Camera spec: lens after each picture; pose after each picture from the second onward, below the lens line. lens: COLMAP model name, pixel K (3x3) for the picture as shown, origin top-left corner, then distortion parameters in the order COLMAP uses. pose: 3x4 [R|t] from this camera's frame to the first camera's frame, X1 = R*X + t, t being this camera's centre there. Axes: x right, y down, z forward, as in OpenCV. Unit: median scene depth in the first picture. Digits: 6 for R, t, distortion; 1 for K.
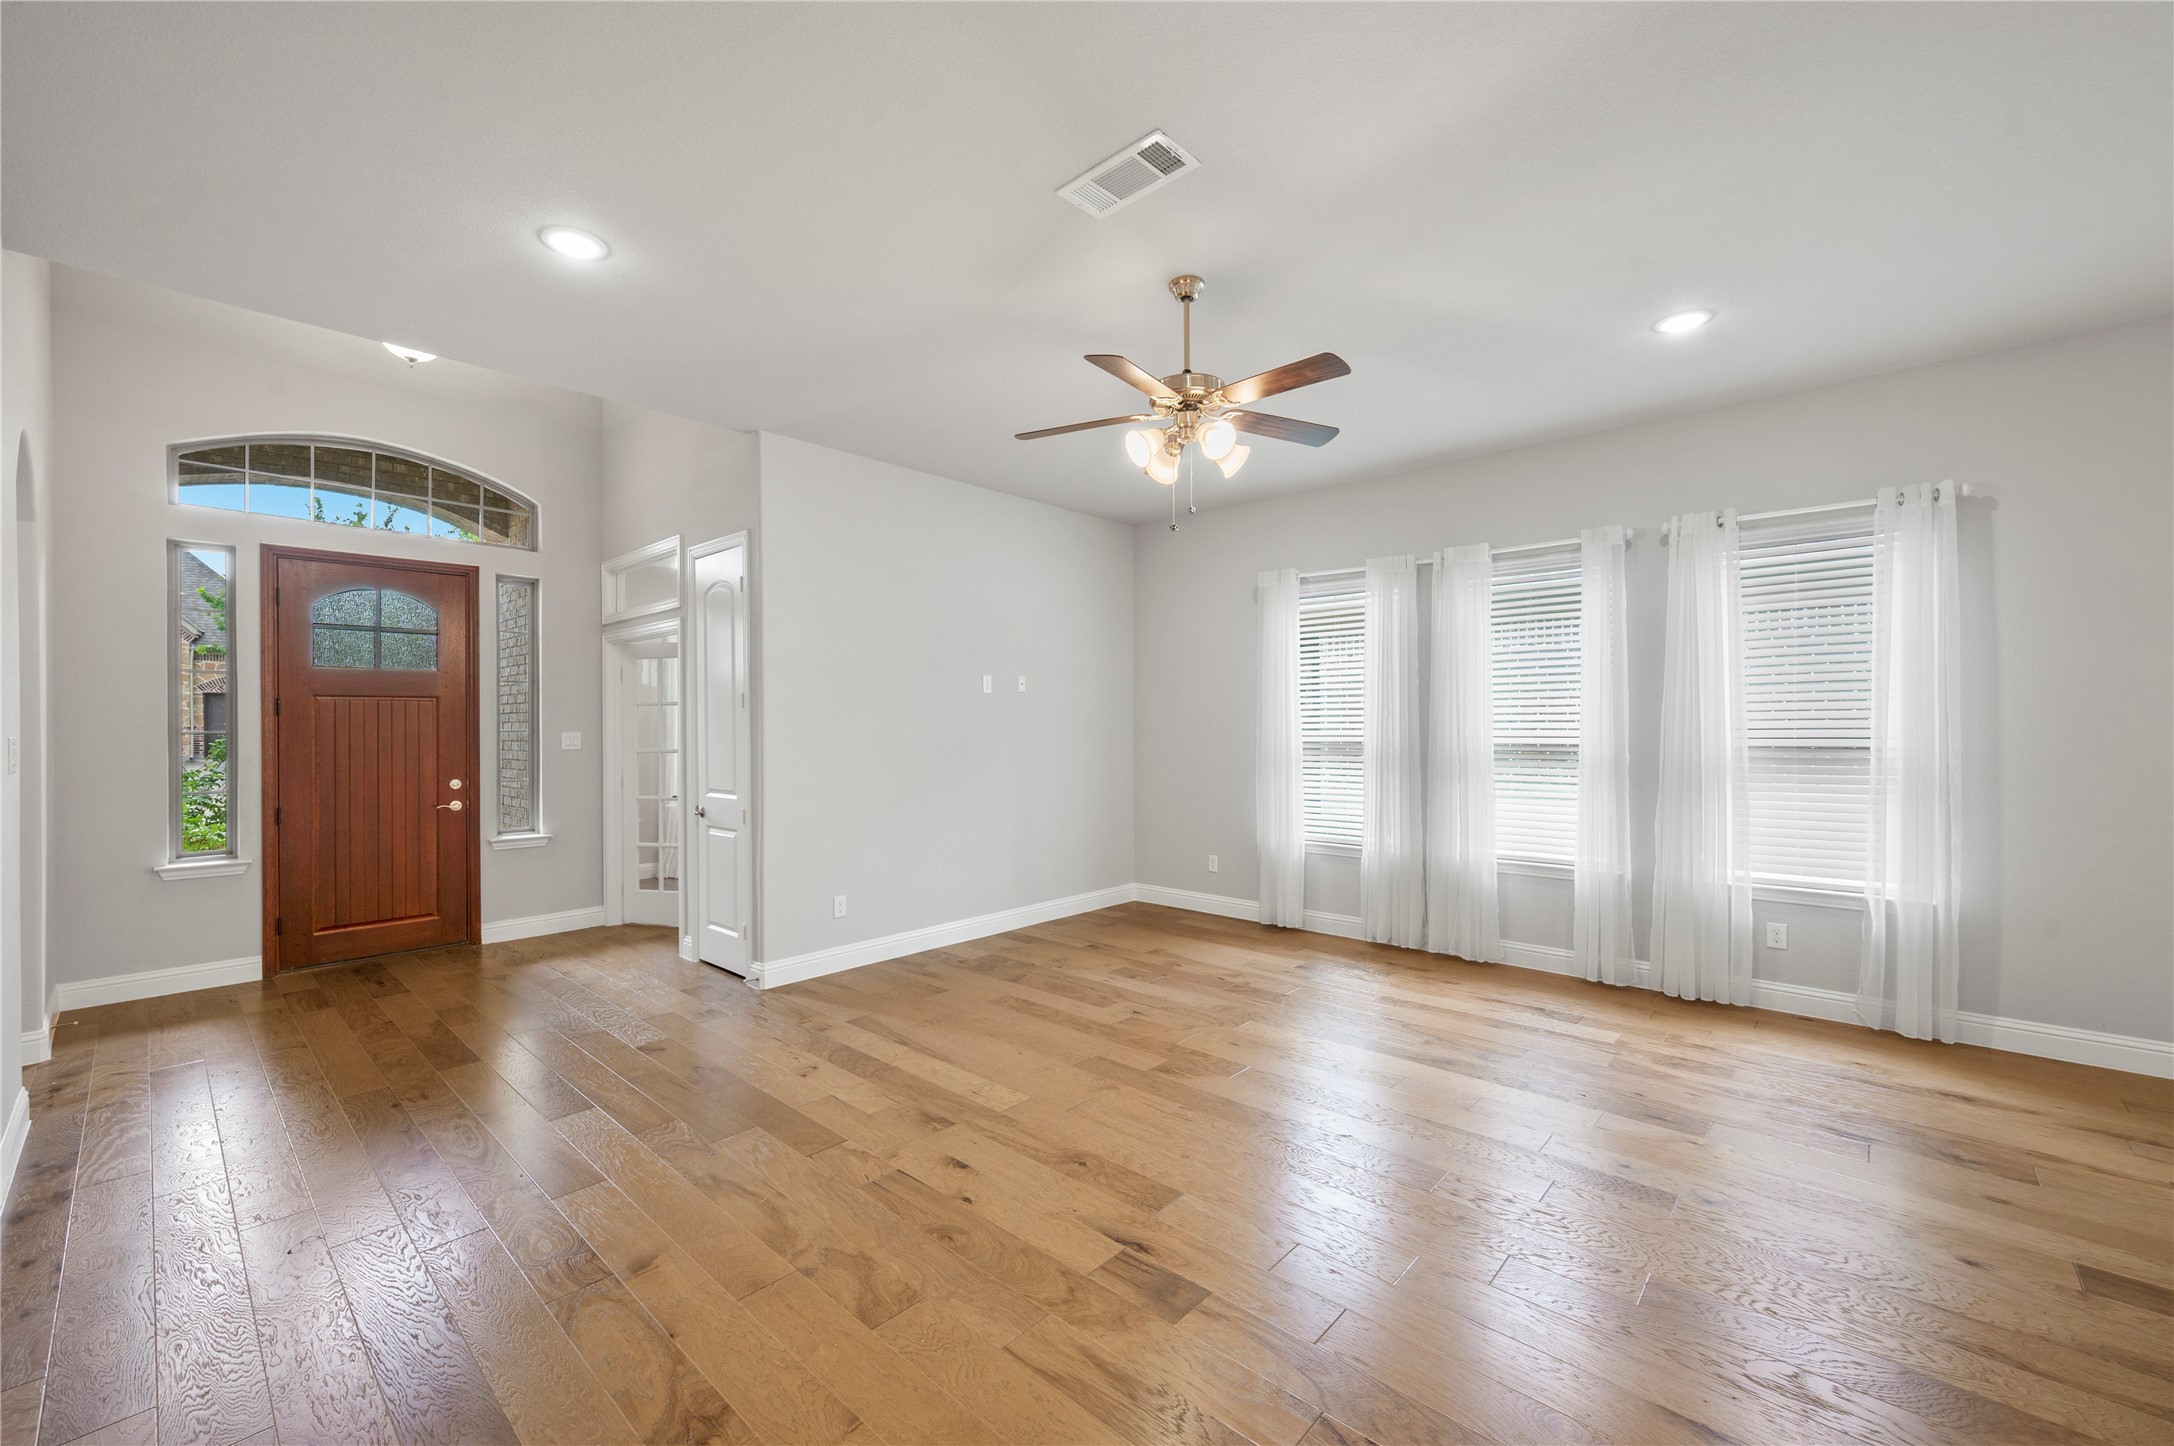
lens RADIAL K [[876.1, 0, 1086.6], [0, 876.1, 724.7], [0, 0, 1]] dist [-0.001186, 0.000948]
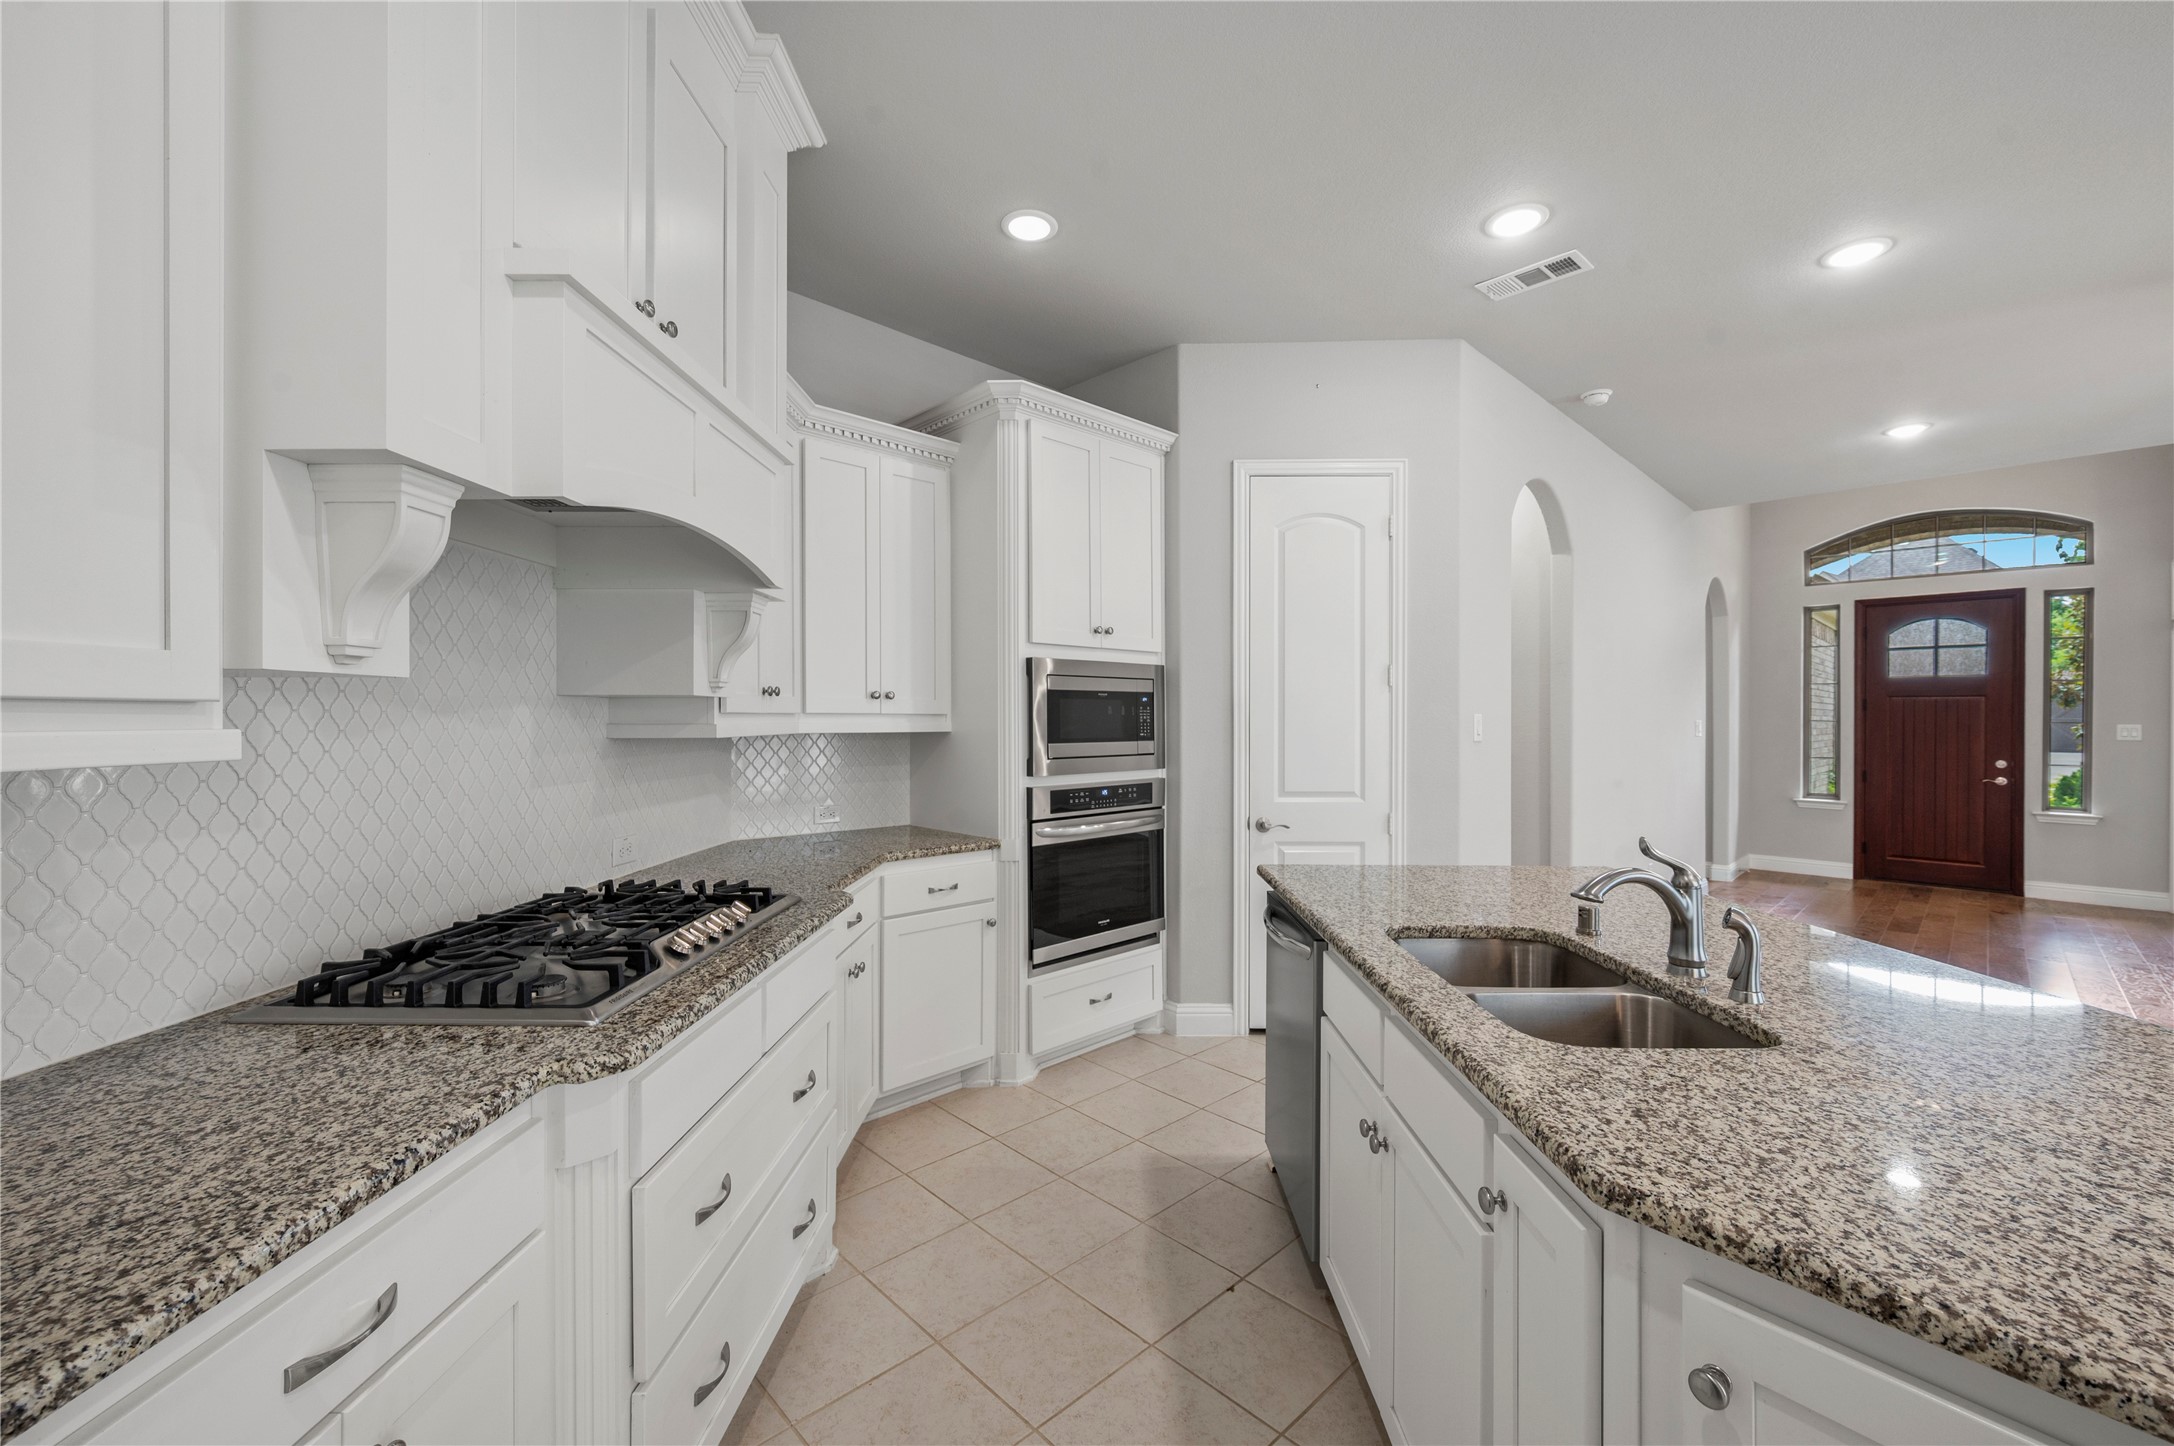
lens RADIAL K [[876.1, 0, 1100.8], [0, 876.1, 717.7], [0, 0, 1]] dist [-0.001186, 0.000948]
pose [[-0.042997, 0.002613, -0.999072, 0.710688], [-0.007043, 0.999971, 0.002919, 0.007798], [0.999050, 0.007162, -0.042978, -0.289489]]
